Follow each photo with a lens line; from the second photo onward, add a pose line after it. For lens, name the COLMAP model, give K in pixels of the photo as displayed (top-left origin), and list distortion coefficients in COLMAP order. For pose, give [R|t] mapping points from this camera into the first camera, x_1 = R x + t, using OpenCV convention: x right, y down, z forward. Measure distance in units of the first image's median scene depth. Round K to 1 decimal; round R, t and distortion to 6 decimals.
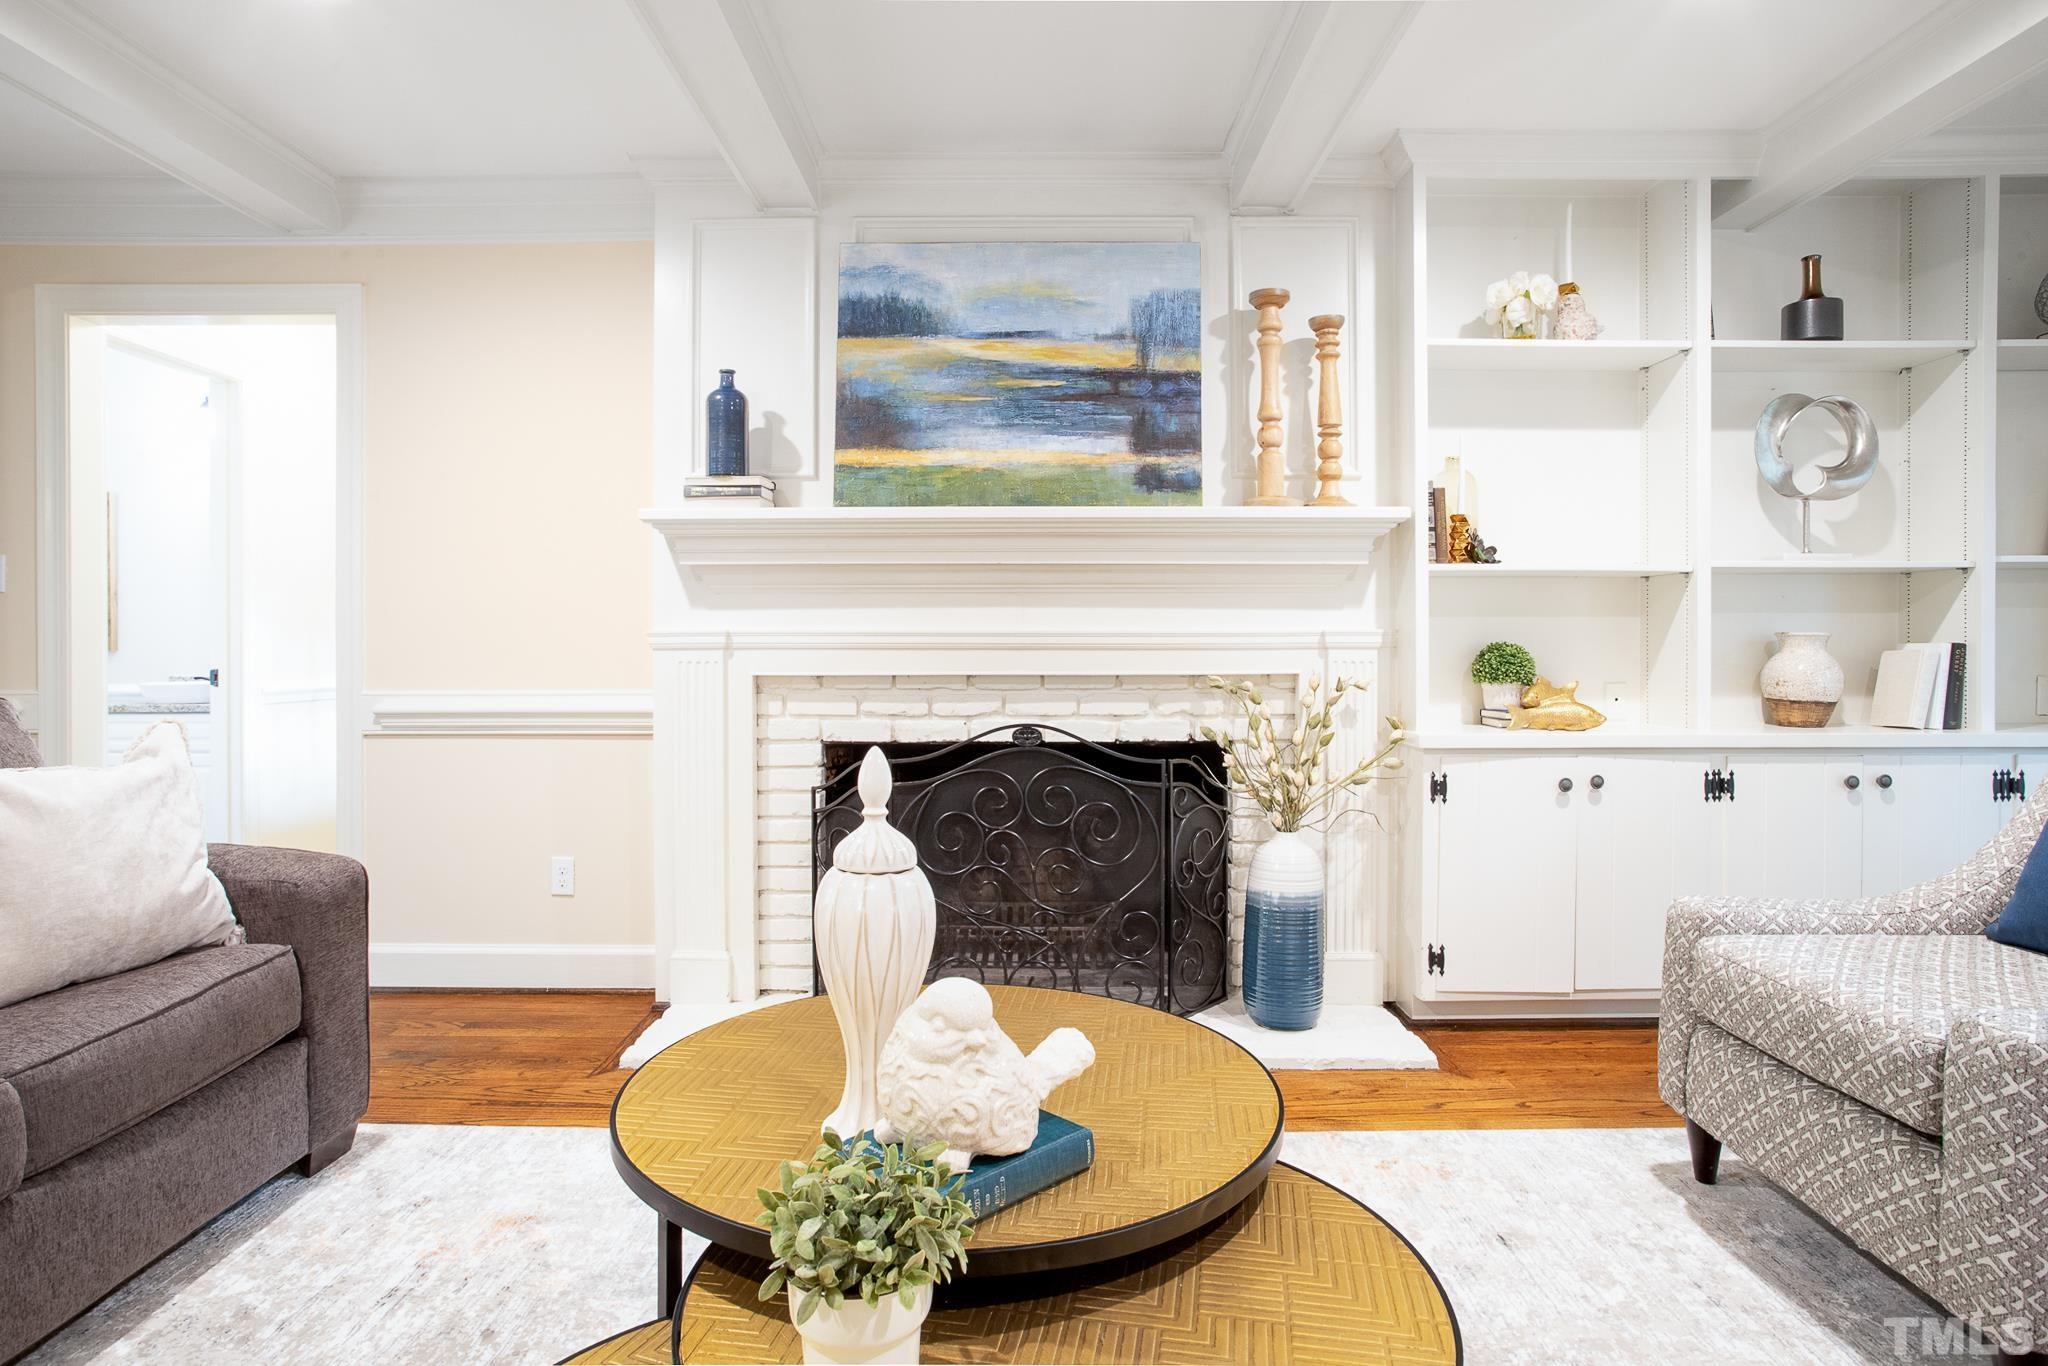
lens RADIAL K [[1264.8, 0, 992.2], [0, 1264.8, 633.9], [0, 0, 1]] dist [-0.019889, 0.004524]
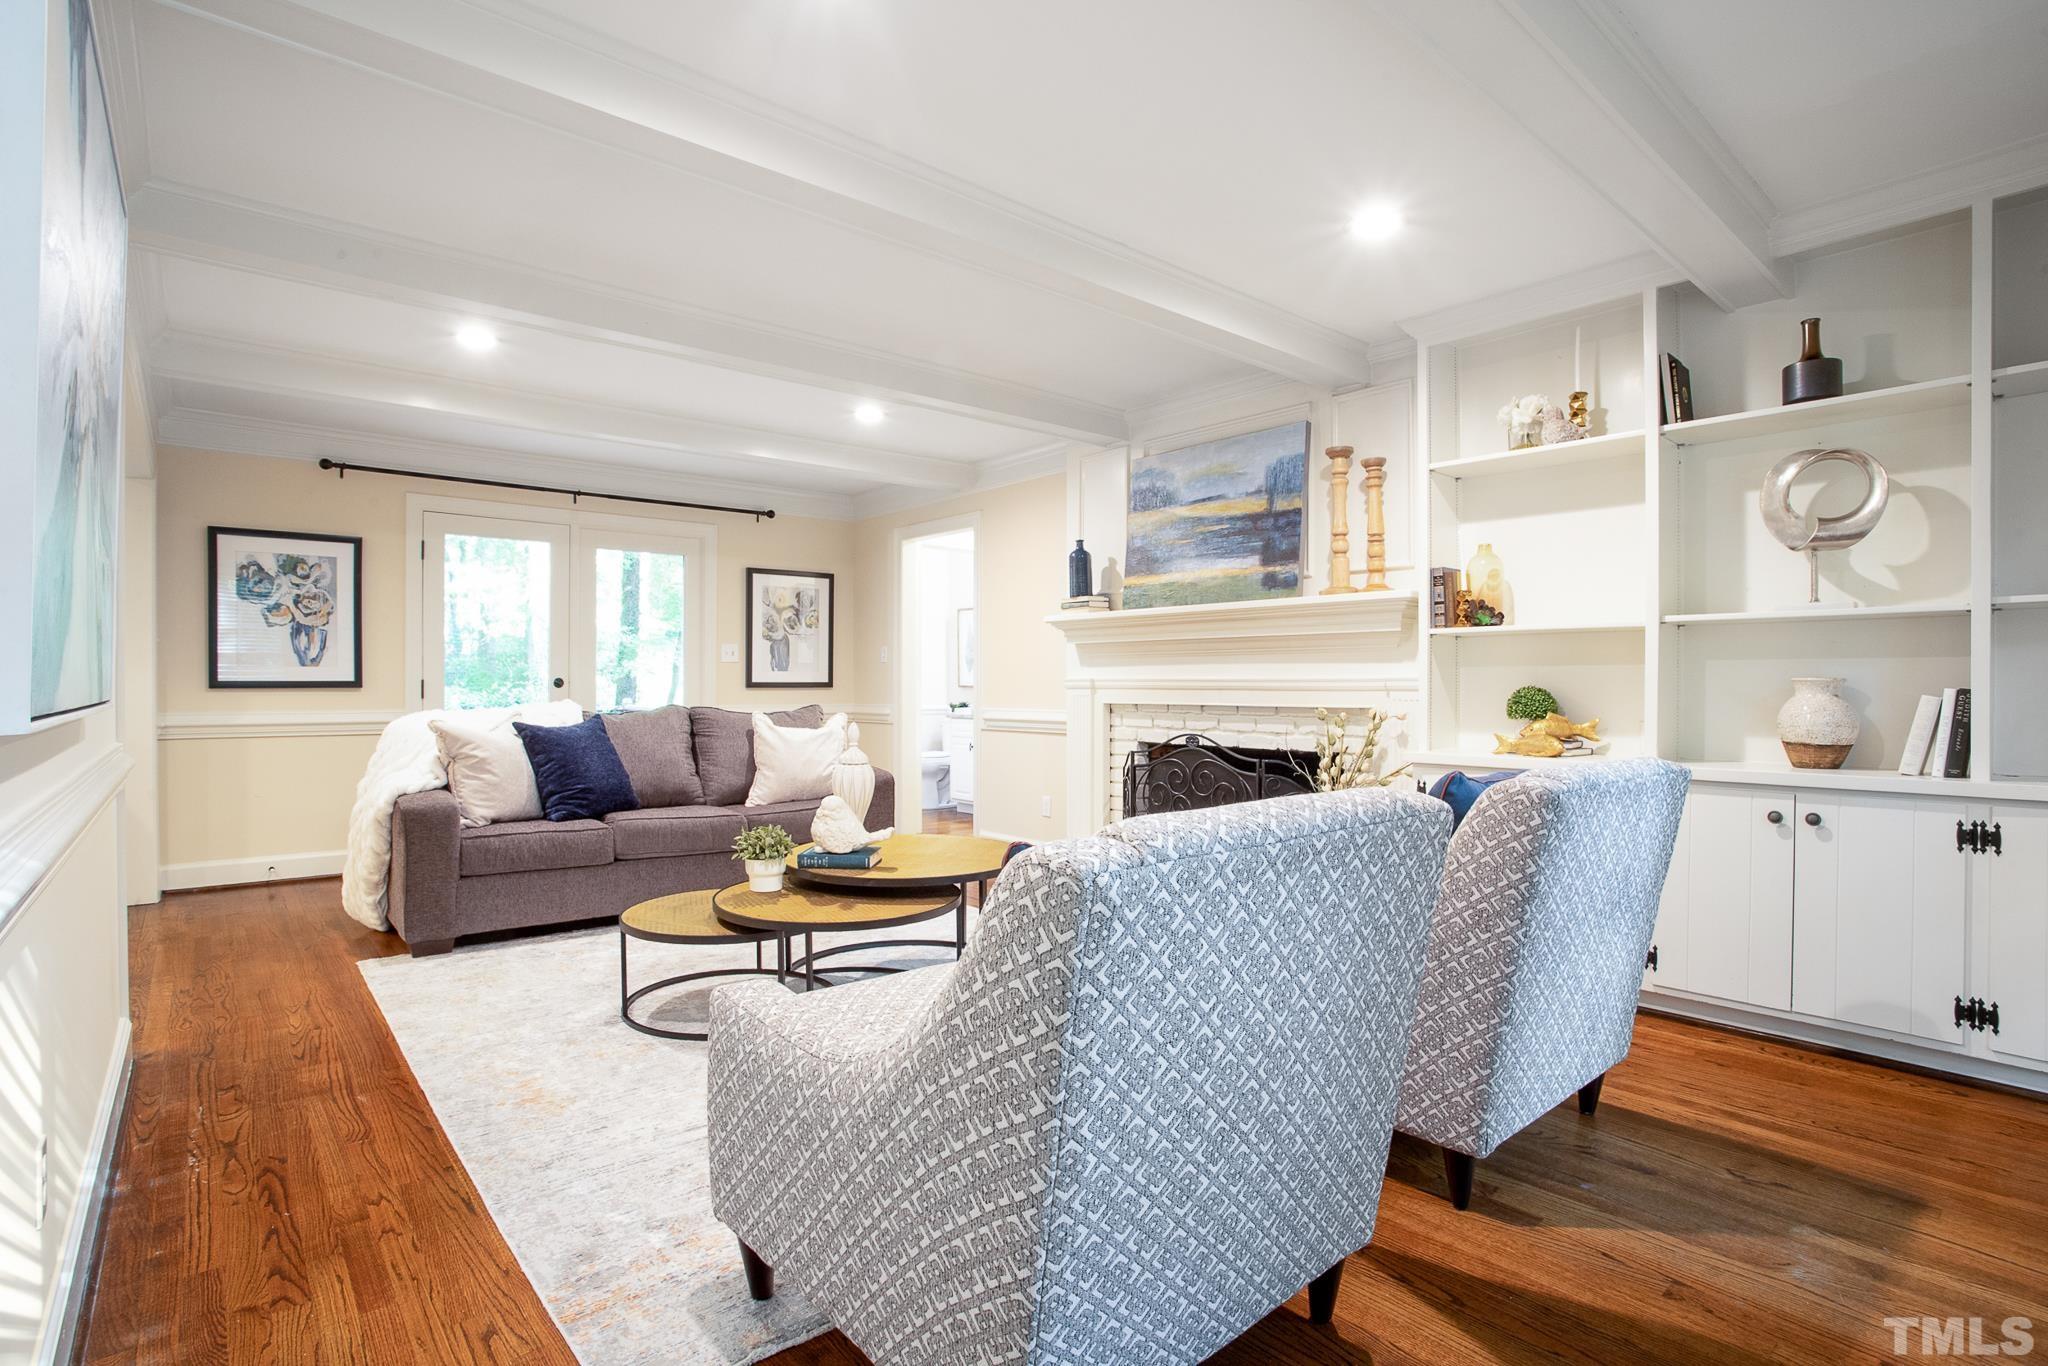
lens RADIAL K [[981.9, 0, 1025.3], [0, 981.9, 685.2], [0, 0, 1]] dist [-0.013255, 0.002943]
pose [[0.673646, 0.002466, -0.739050, 0.811137], [0.004282, 0.999965, 0.007240, -0.004158], [0.739042, -0.008042, 0.673612, -0.042565]]
